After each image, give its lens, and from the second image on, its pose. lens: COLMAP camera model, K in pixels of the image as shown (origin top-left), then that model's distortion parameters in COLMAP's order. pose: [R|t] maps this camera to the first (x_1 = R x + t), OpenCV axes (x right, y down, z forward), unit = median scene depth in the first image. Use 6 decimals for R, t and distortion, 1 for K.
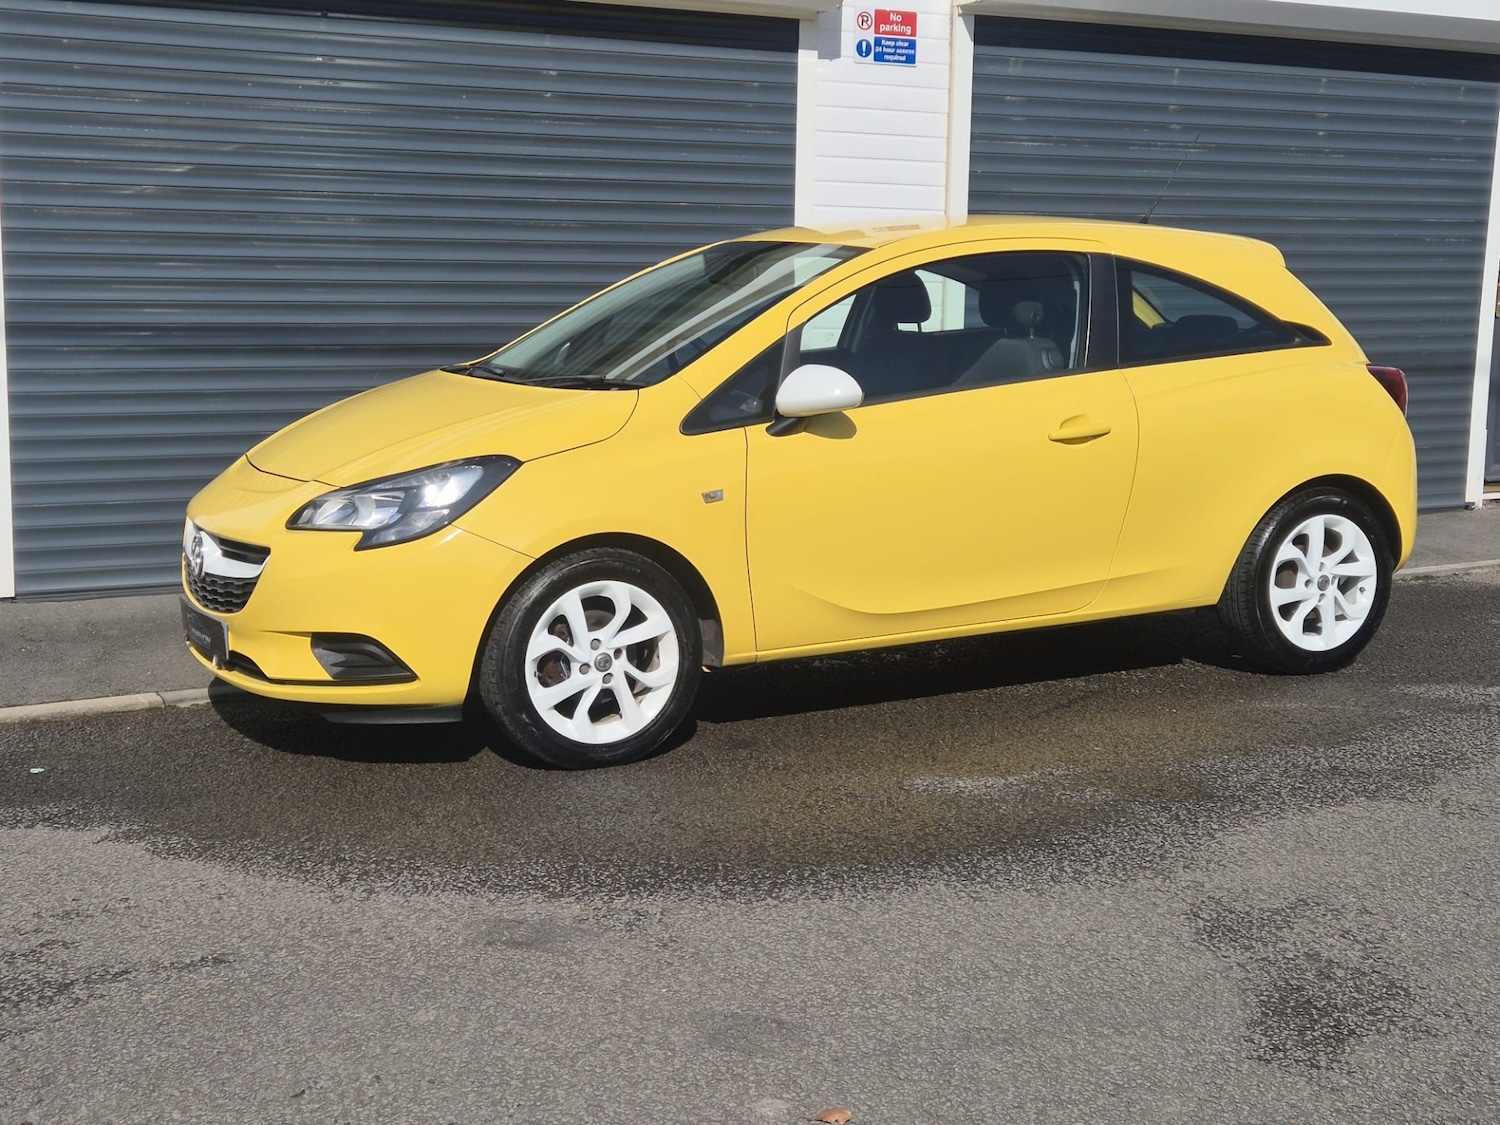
lens RADIAL K [[2002.3, 0, 727.7], [0, 2002.3, 563.2], [0, 0, 1]] dist [0.074494, 0.000000]
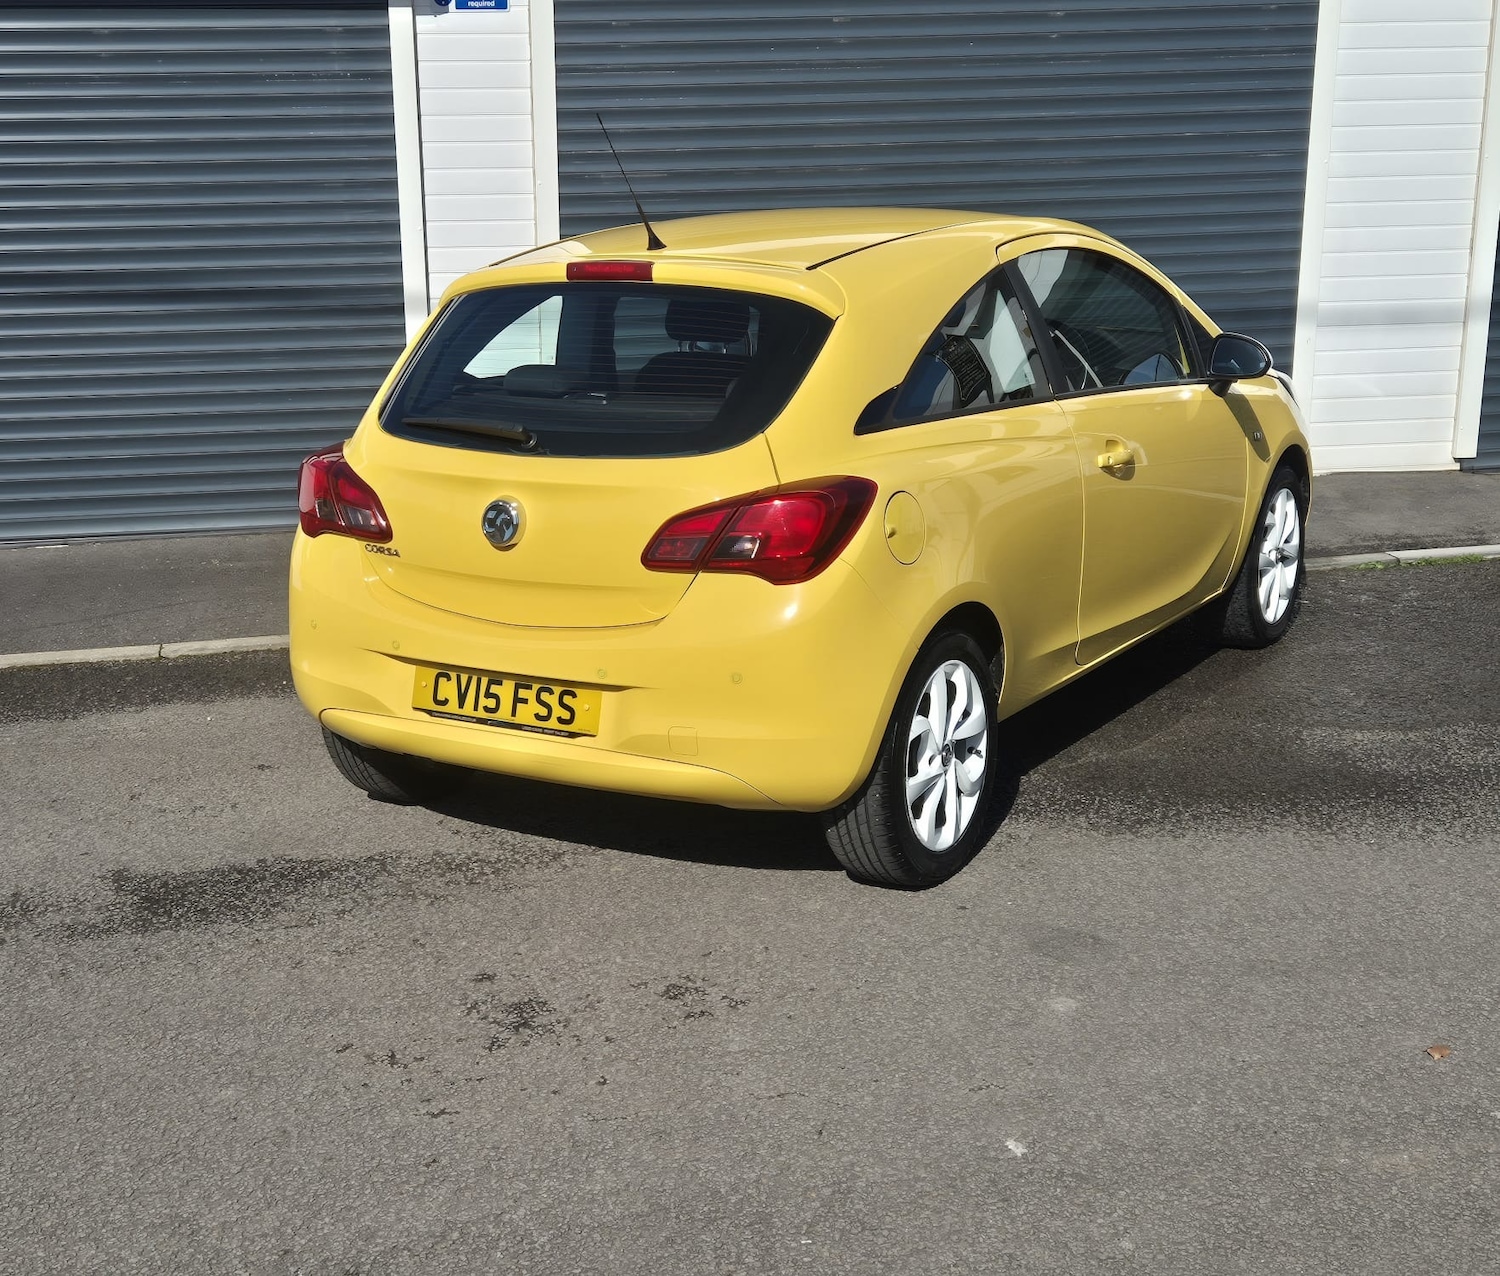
lens RADIAL K [[2079.1, 0, 626.6], [0, 2079.1, 673.6], [0, 0, 1]] dist [0.064226, 0.000000]
pose [[0.942809, 0.055535, -0.328675, 0.097433], [-0.014897, 0.992058, 0.124892, -0.049880], [0.333000, -0.112853, 0.936149, -0.153578]]
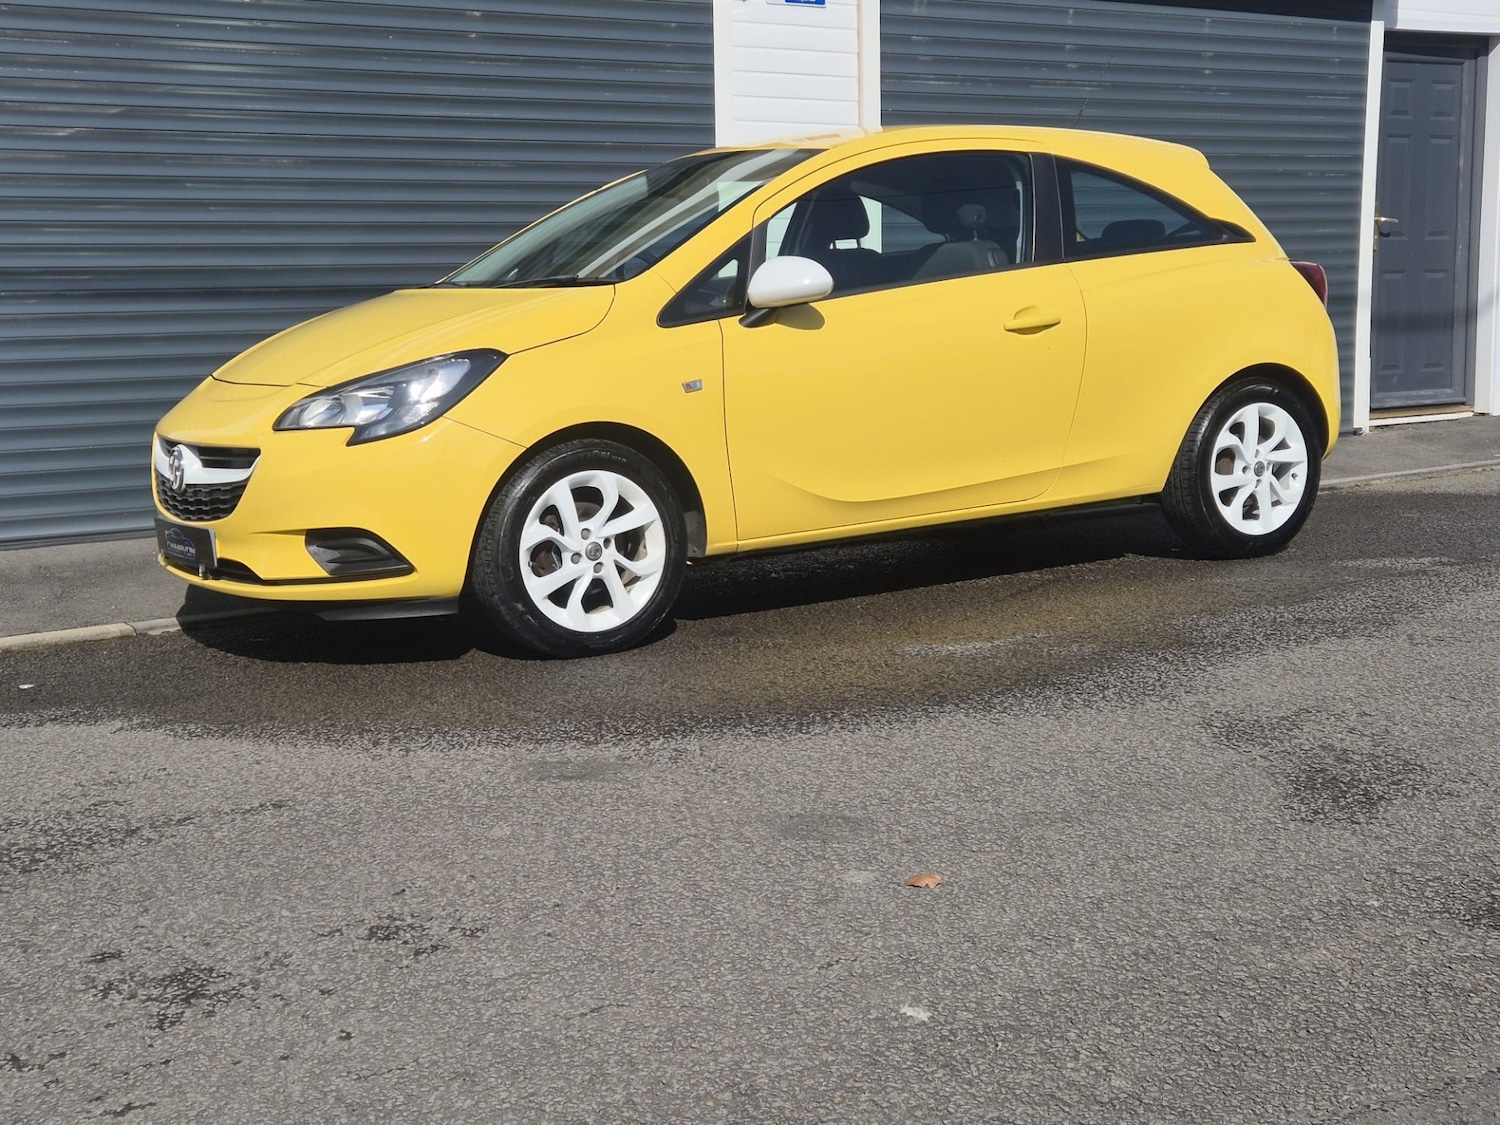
lens RADIAL K [[2002.3, 0, 727.1], [0, 2002.3, 573.0], [0, 0, 1]] dist [0.074494, 0.000000]
pose [[0.996254, -0.043711, 0.074612, -0.063237], [0.044343, 0.998993, -0.006844, 0.062846], [-0.074238, 0.010127, 0.997189, -0.018511]]
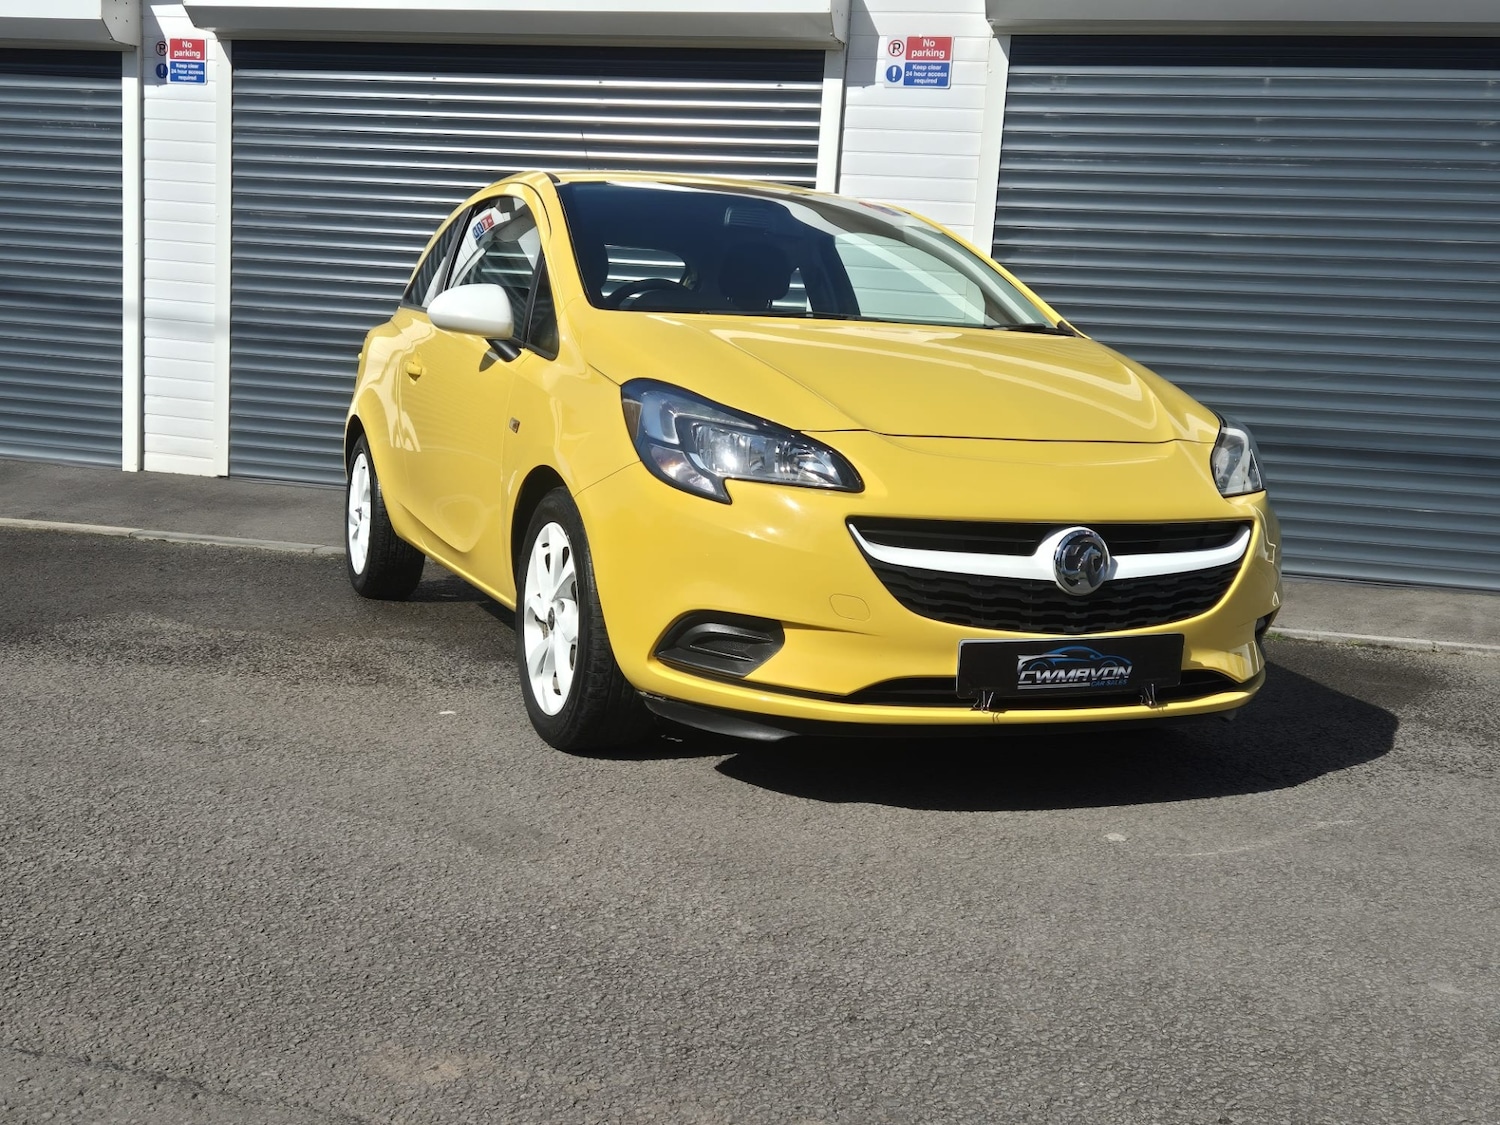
lens RADIAL K [[1674.9, 0, 745.3], [0, 1674.9, 588.1], [0, 0, 1]] dist [0.060701, 0.000000]
pose [[0.727817, 0.132728, -0.672804, 0.904633], [-0.152568, 0.987843, 0.029835, 0.003304], [0.668585, 0.080934, 0.739219, 0.413251]]
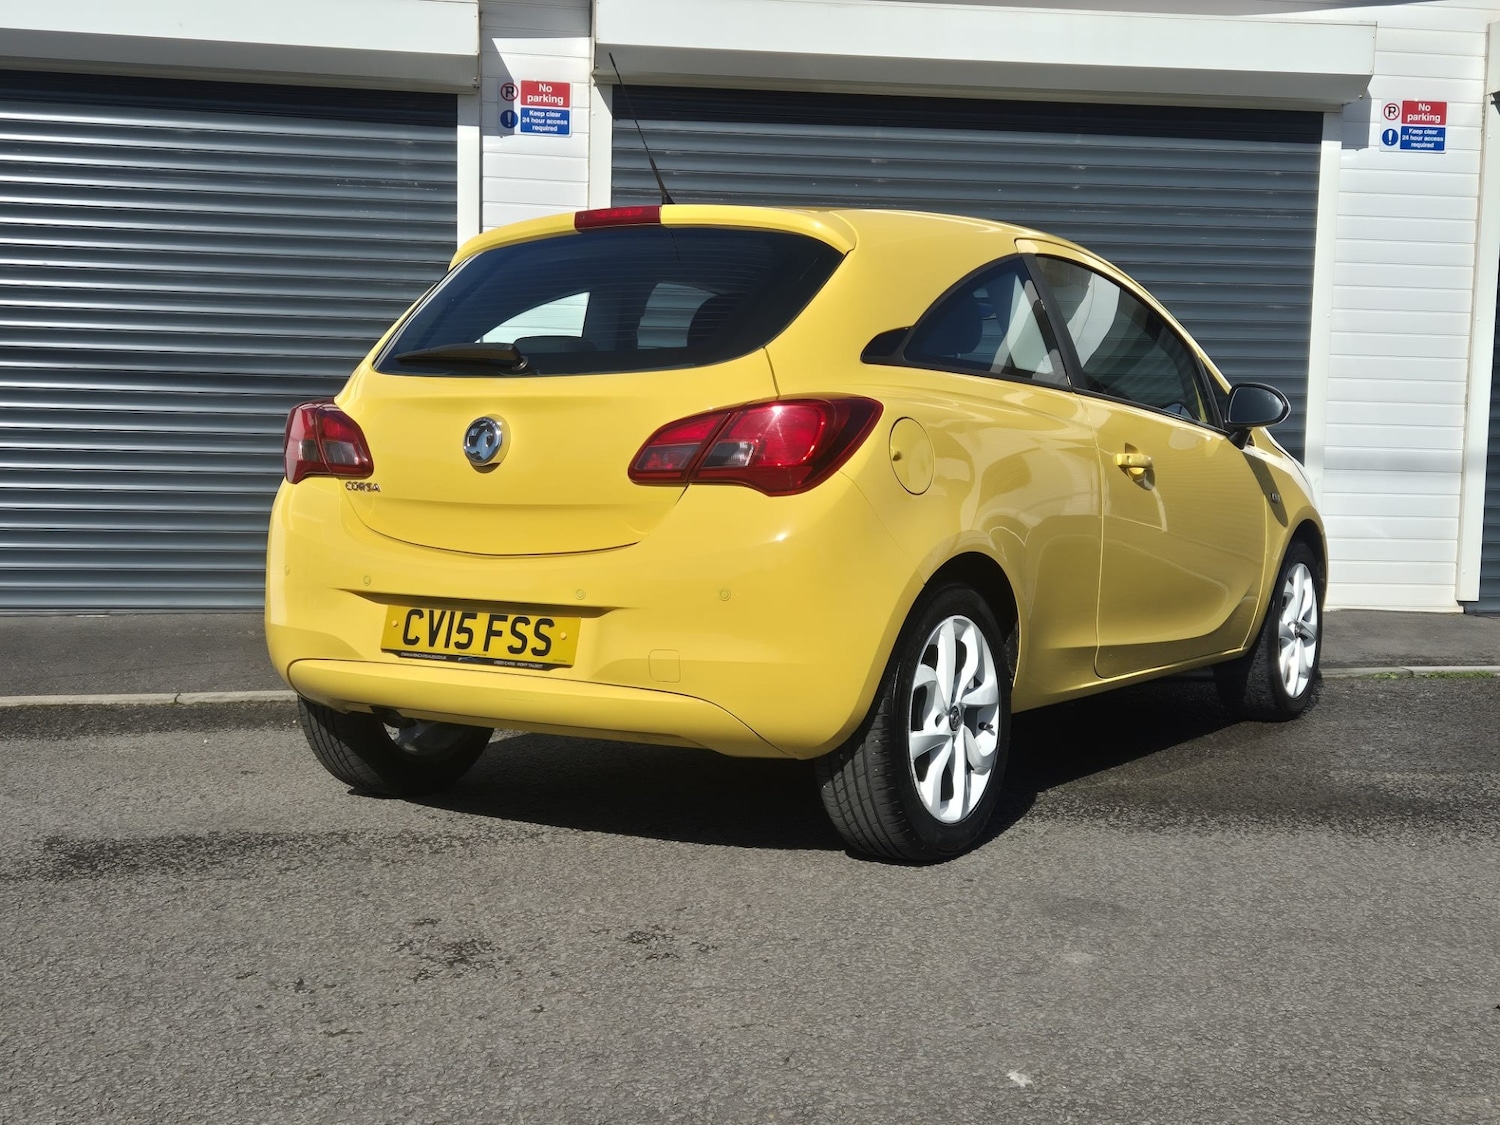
lens RADIAL K [[1835.2, 0, 735.3], [0, 1835.2, 576.1], [0, 0, 1]] dist [0.063137, 0.000000]
pose [[0.946416, 0.031274, -0.321433, 0.086673], [-0.054354, 0.996527, -0.063080, 0.073398], [0.318344, 0.077171, 0.944829, -0.013920]]
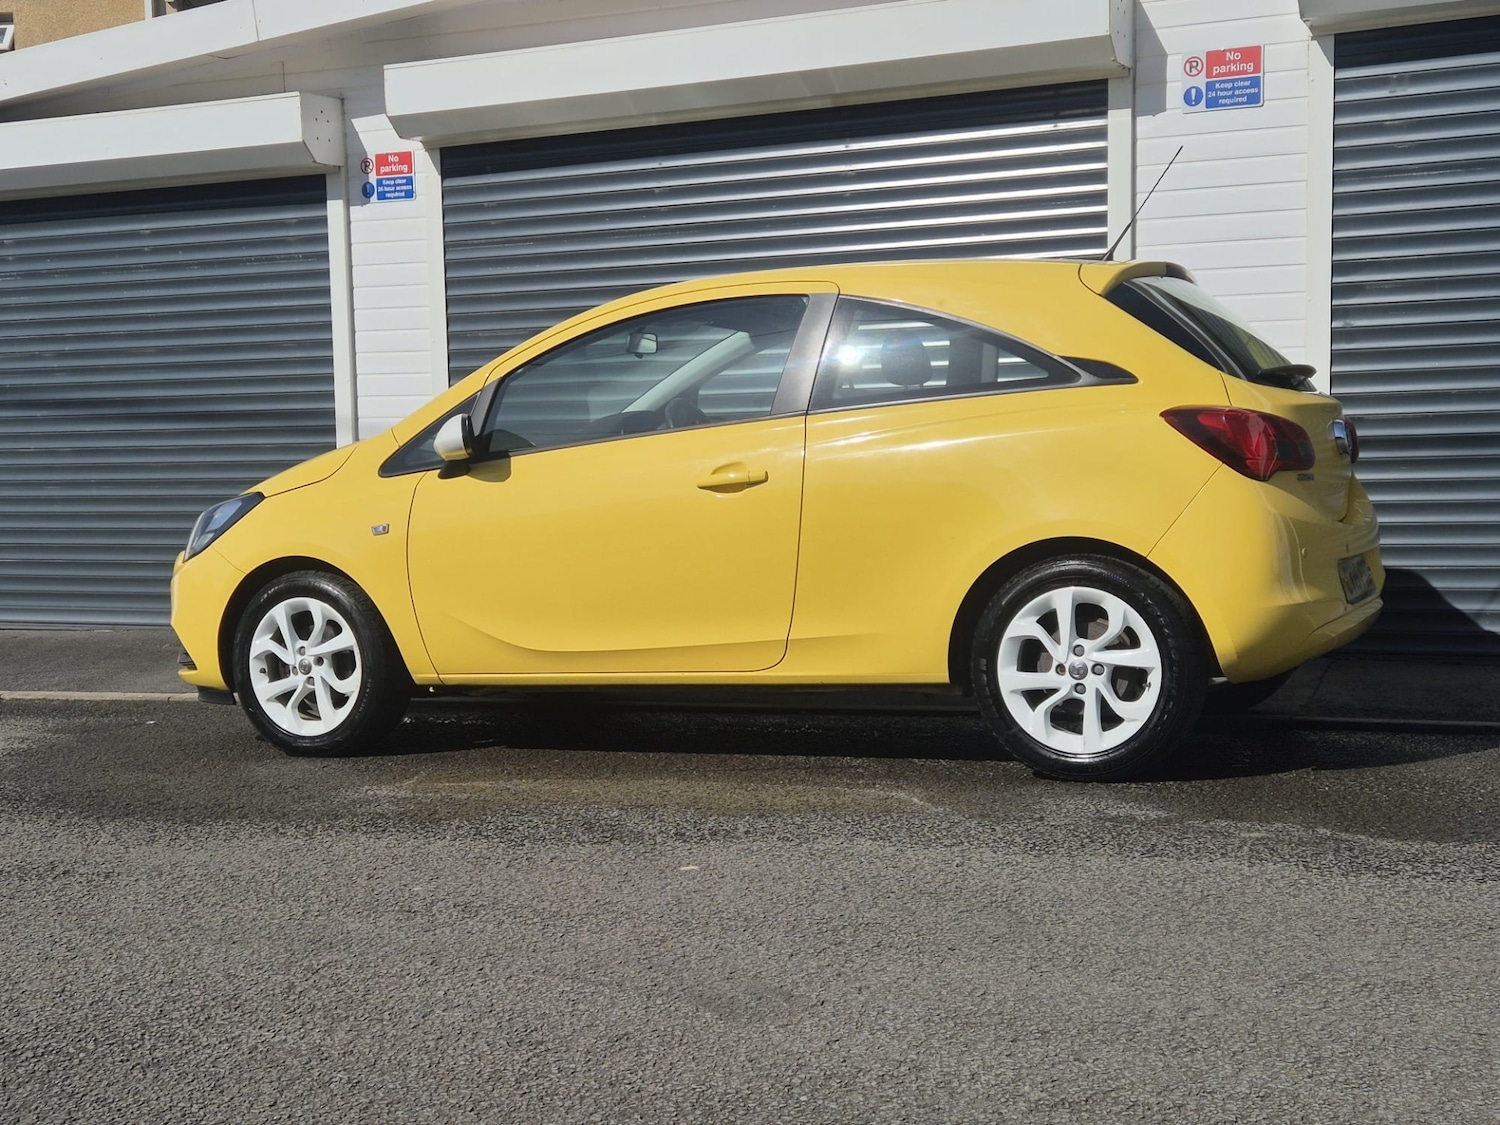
lens RADIAL K [[2002.3, 0, 737.9], [0, 2002.3, 587.7], [0, 0, 1]] dist [0.074494, 0.000000]
pose [[0.609057, 0.029241, -0.792587, 0.924050], [-0.089178, 0.995508, -0.031800, 0.015845], [0.788097, 0.090049, 0.608929, 0.421027]]
